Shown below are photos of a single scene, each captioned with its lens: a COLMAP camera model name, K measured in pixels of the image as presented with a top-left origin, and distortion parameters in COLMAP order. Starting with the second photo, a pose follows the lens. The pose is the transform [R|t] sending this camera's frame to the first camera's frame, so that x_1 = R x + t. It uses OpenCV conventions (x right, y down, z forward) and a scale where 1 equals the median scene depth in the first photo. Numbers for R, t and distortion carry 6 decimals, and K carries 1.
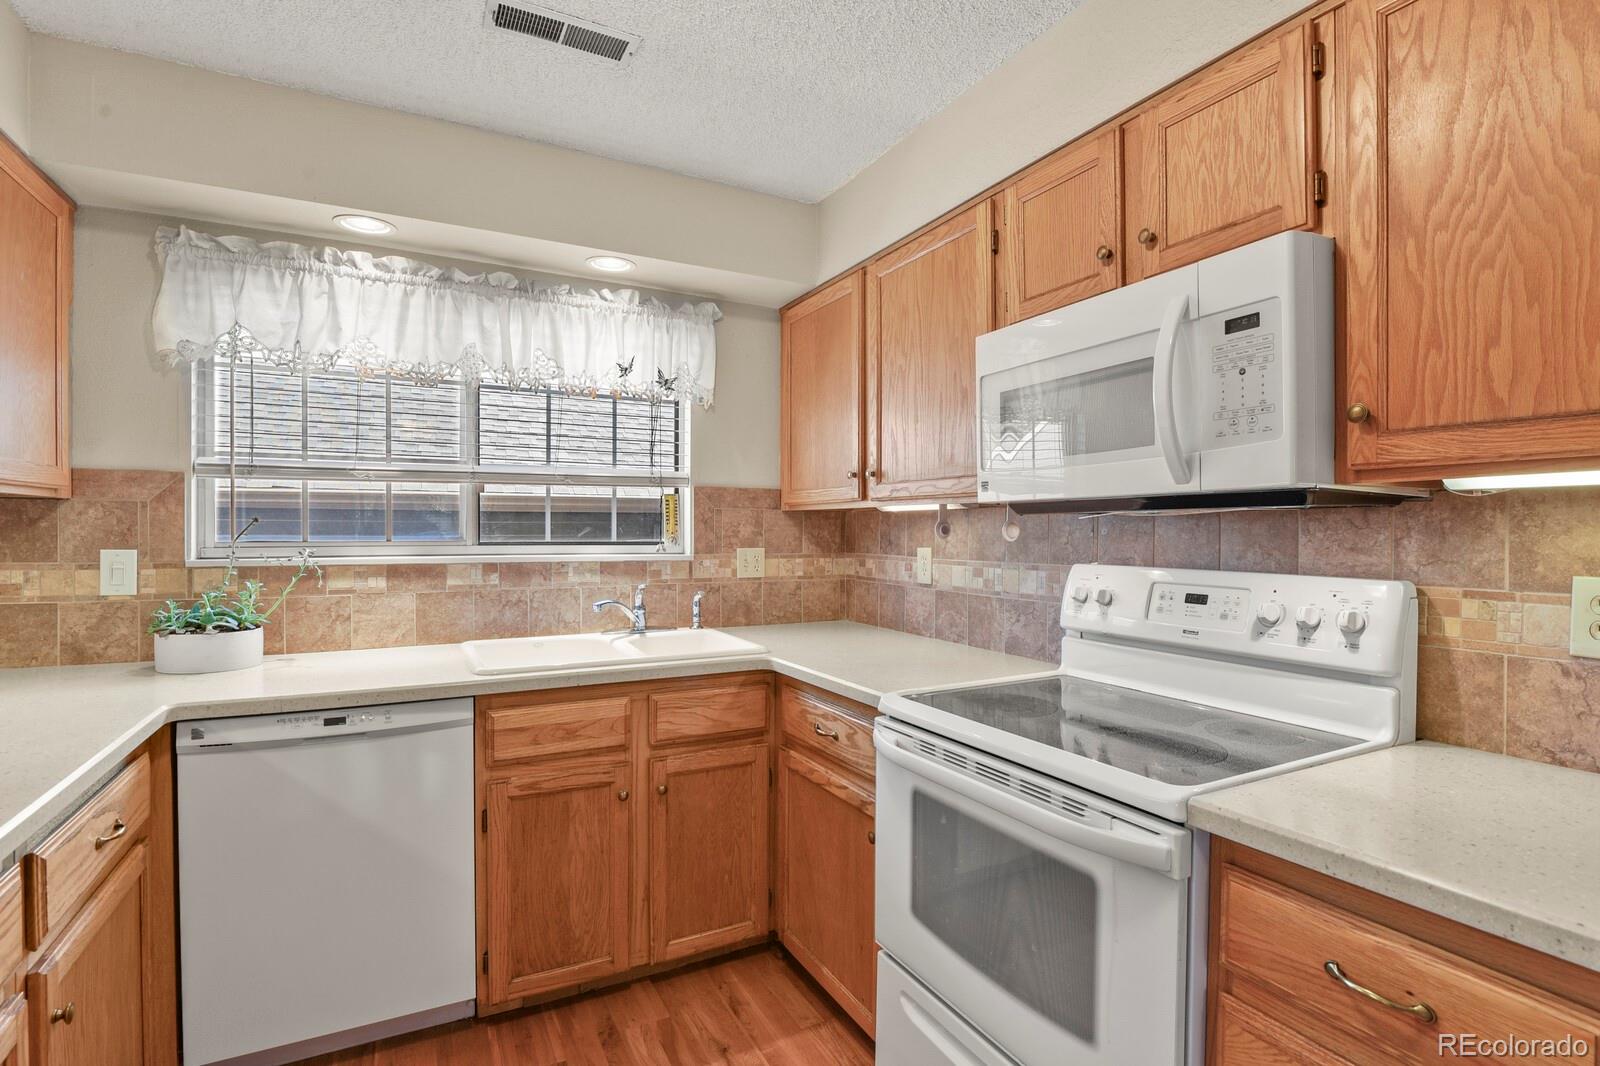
lens RADIAL K [[774.2, 0, 805.2], [0, 774.2, 540.4], [0, 0, 1]] dist [-0.008194, -0.006131]
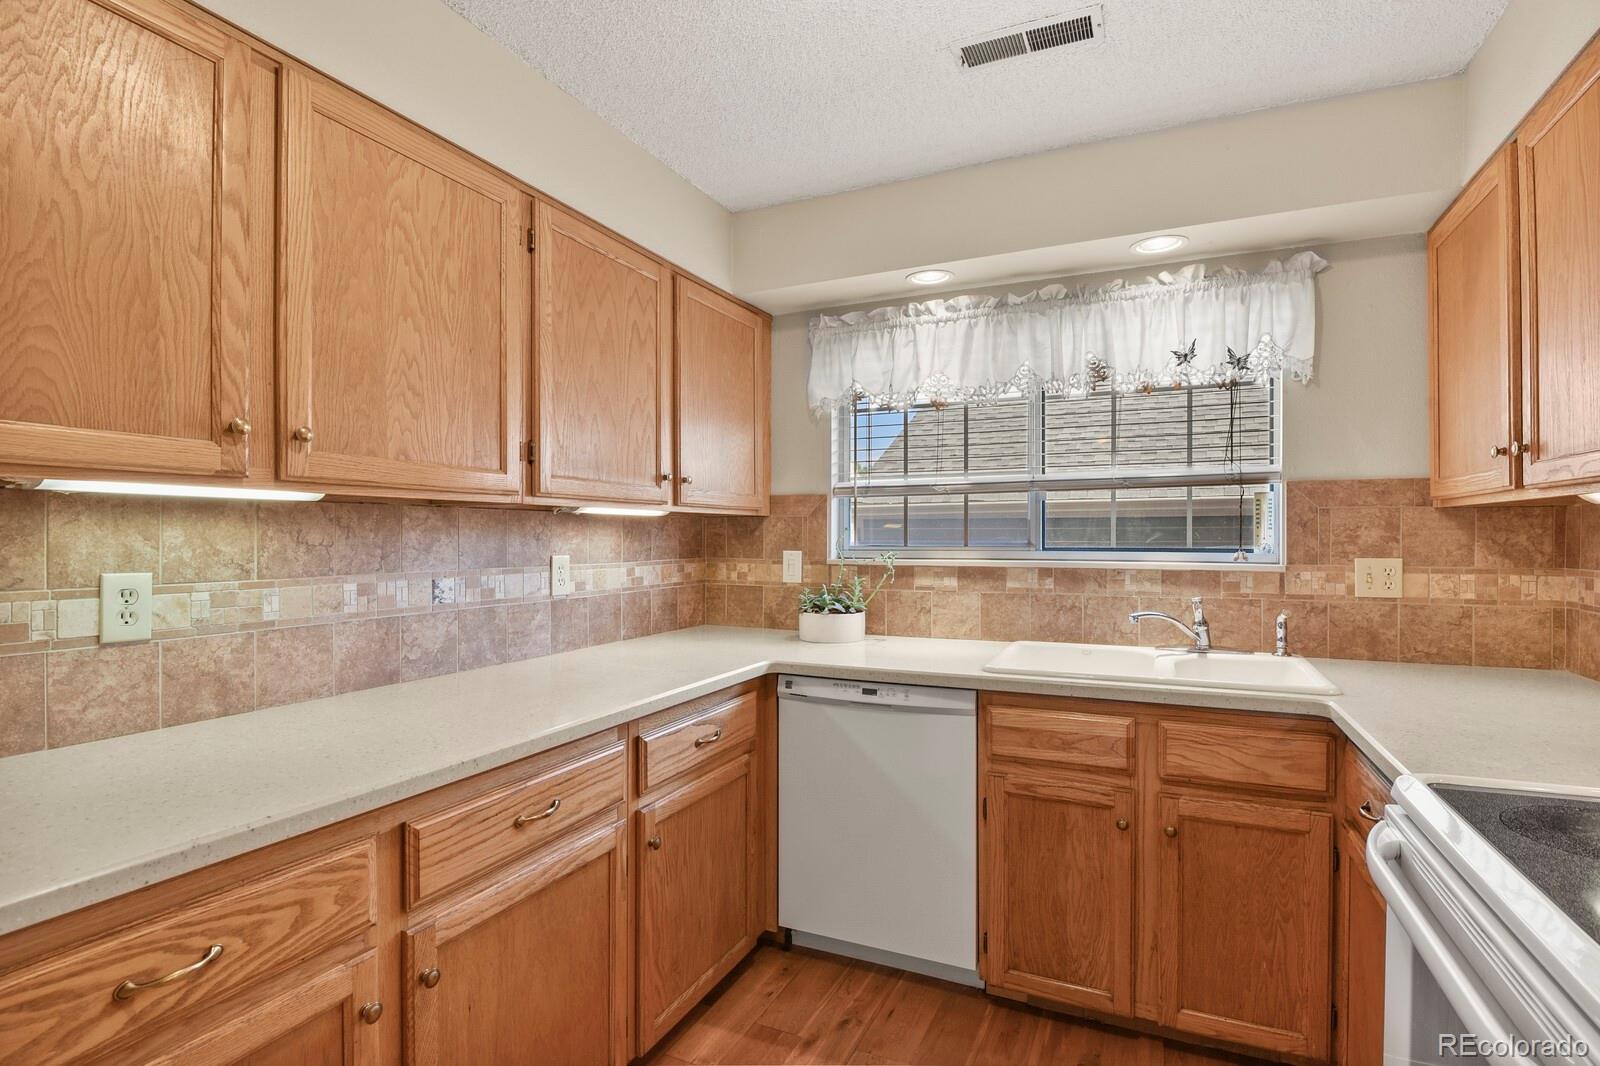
lens RADIAL K [[774.2, 0, 804.3], [0, 774.2, 540.2], [0, 0, 1]] dist [-0.008194, -0.006131]
pose [[0.608936, -0.000128, -0.793219, 0.250173], [-0.006051, 0.999970, -0.004806, -0.000910], [0.793196, 0.007726, 0.608917, 0.131327]]
